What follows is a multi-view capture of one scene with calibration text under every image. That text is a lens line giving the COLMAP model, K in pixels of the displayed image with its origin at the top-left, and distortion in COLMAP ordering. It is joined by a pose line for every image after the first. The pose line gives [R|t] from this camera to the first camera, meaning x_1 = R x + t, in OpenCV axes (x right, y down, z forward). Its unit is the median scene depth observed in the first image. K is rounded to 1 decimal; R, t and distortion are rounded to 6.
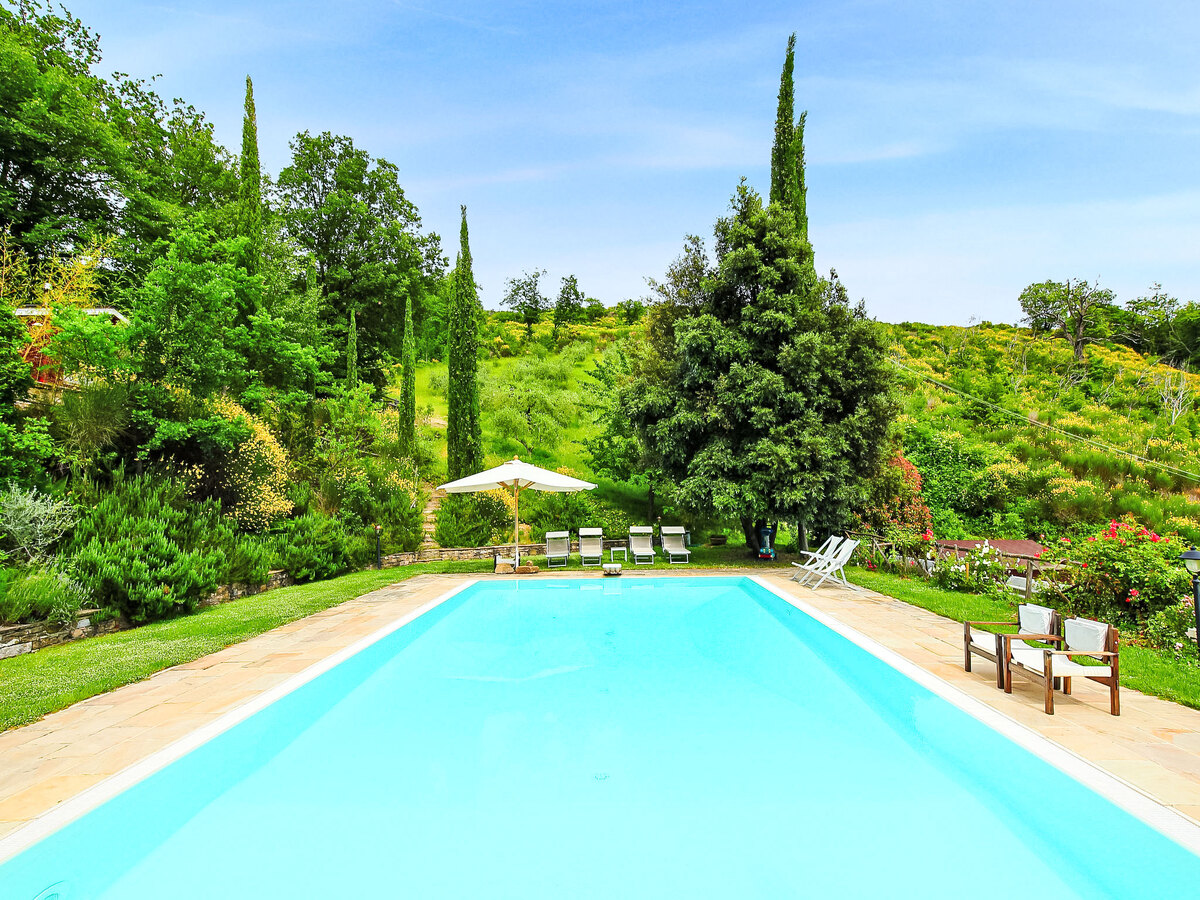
lens RADIAL K [[600.9, 0, 608.9], [0, 600.9, 448.8], [0, 0, 1]] dist [-0.004807, -0.000717]
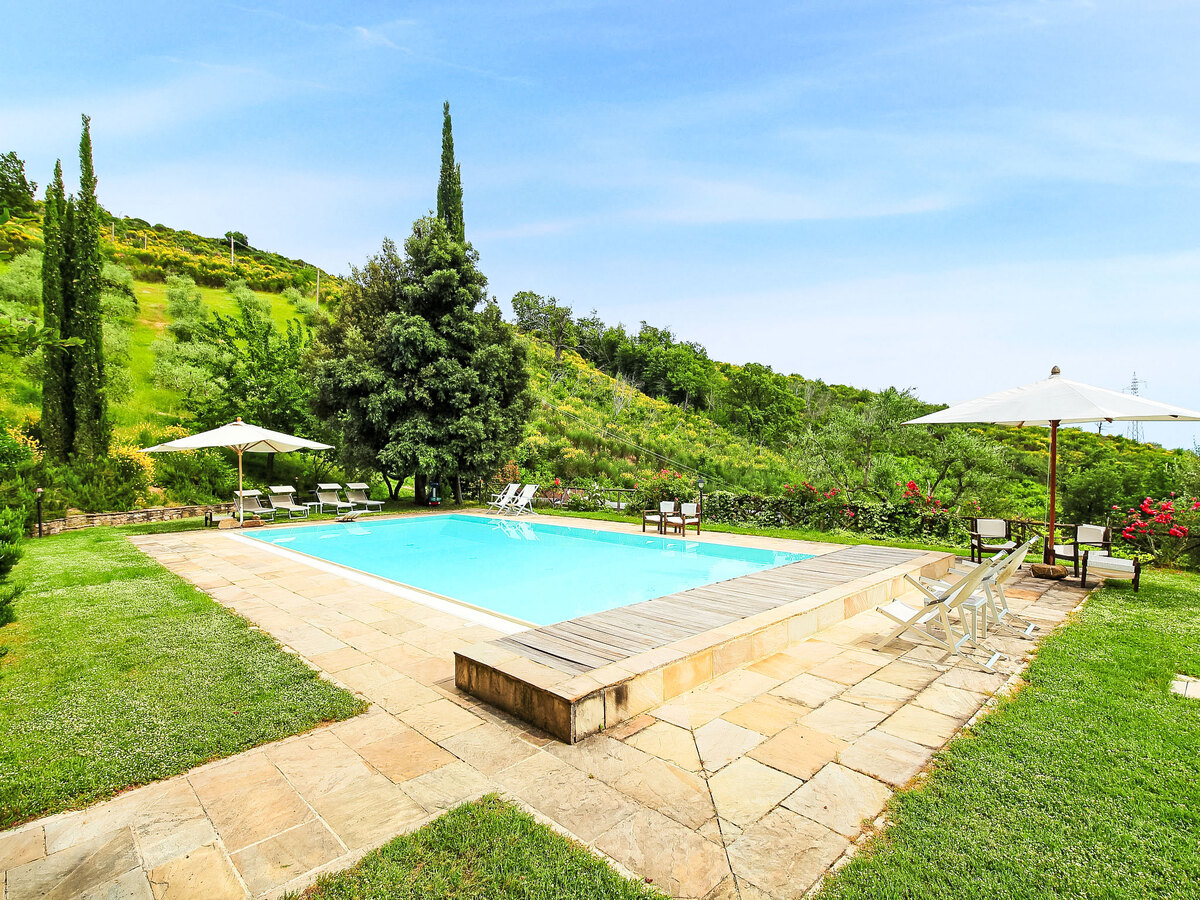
lens RADIAL K [[600.9, 0, 600.6], [0, 600.9, 461.5], [0, 0, 1]] dist [-0.004807, -0.000717]
pose [[0.707664, 0.001744, 0.706547, -0.458100], [-0.057714, 0.996798, 0.055344, -0.006717], [-0.704188, -0.079943, 0.705498, -0.198734]]
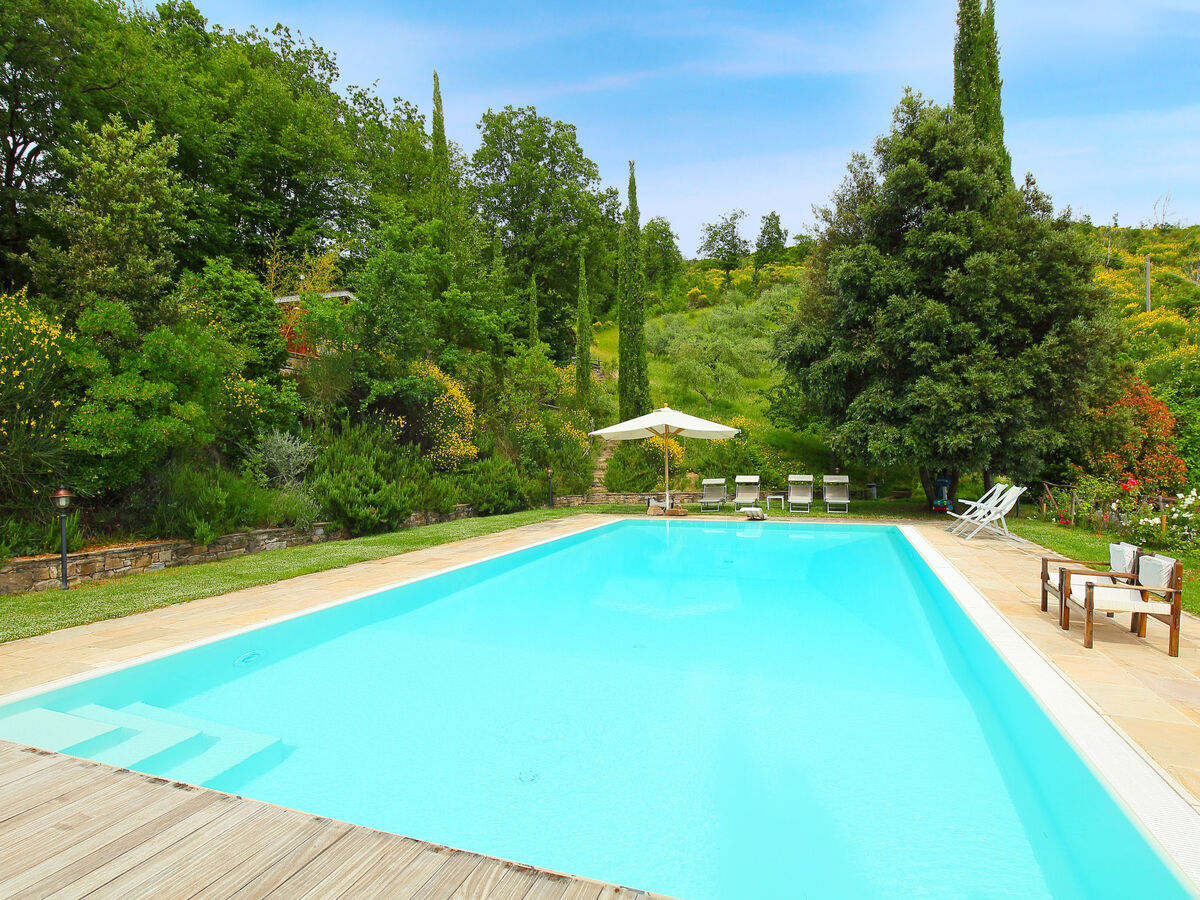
lens RADIAL K [[620.4, 0, 607.6], [0, 620.4, 450.2], [0, 0, 1]] dist [-0.005582, -0.005398]
pose [[0.942920, 0.001420, -0.333015, 0.108095], [0.023461, 0.997223, 0.070681, 0.014519], [0.332191, -0.074459, 0.940269, -0.044428]]
